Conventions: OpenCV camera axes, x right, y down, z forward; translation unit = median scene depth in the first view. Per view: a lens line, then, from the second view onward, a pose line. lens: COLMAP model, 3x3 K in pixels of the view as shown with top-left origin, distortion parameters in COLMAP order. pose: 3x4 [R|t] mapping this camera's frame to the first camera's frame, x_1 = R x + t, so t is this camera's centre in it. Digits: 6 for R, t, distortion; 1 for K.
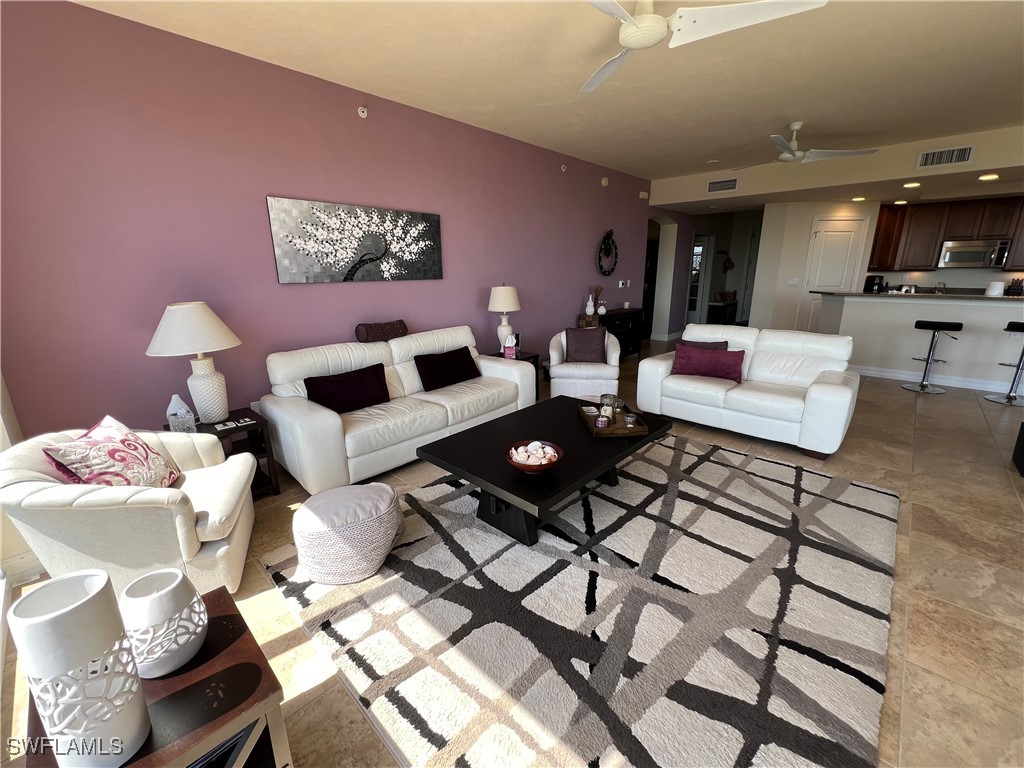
lens RADIAL K [[422.7, 0, 510.6], [0, 422.7, 378.2], [0, 0, 1]] dist [-0.002095, 0.000065]
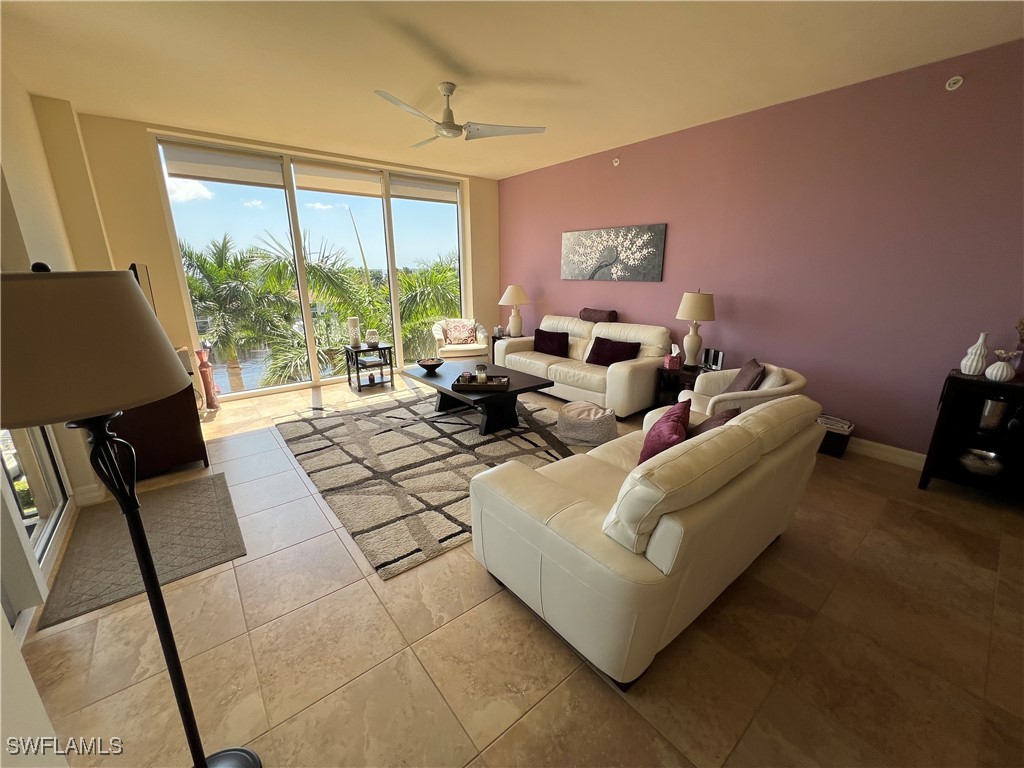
lens RADIAL K [[409.0, 0, 512.4], [0, 409.0, 380.1], [0, 0, 1]] dist [-0.004729, -0.000119]
pose [[-0.133411, 0.264368, -0.955150, 1.149197], [-0.247190, 0.924430, 0.290391, -0.249607], [0.959739, 0.274844, -0.057980, 0.899440]]
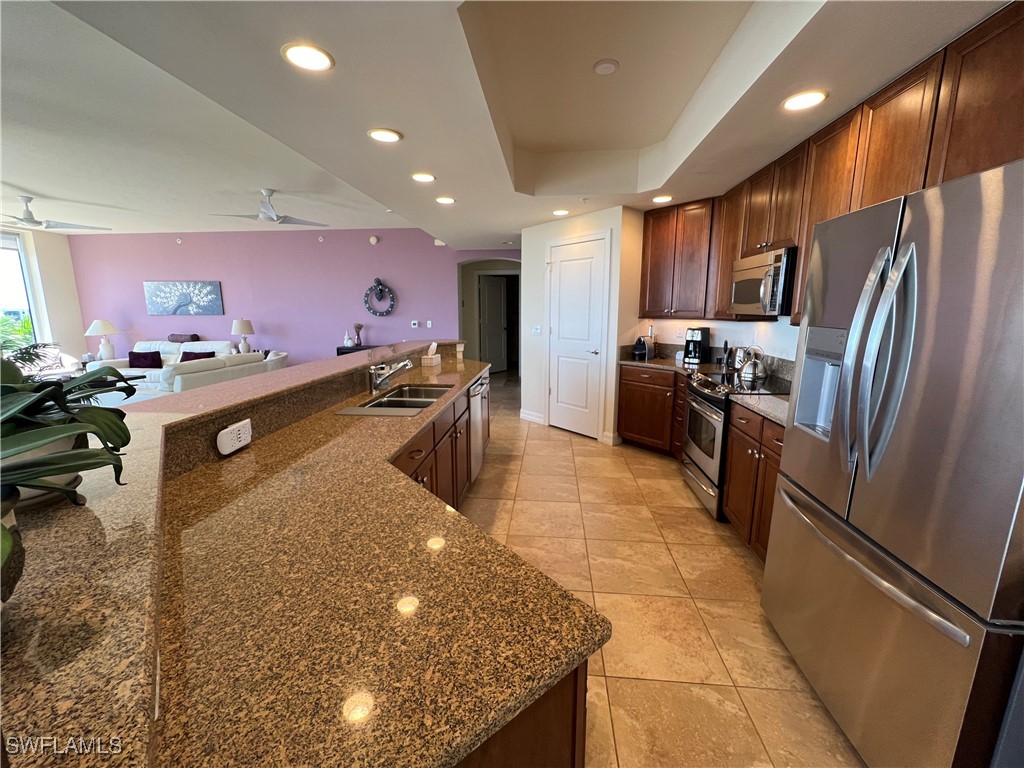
lens RADIAL K [[409.0, 0, 512.1], [0, 409.0, 379.4], [0, 0, 1]] dist [-0.004729, -0.000119]
pose [[0.617024, 0.140890, -0.774230, 2.392249], [-0.202815, 0.979078, 0.016534, -0.288378], [0.760361, 0.146823, 0.632688, 1.030984]]
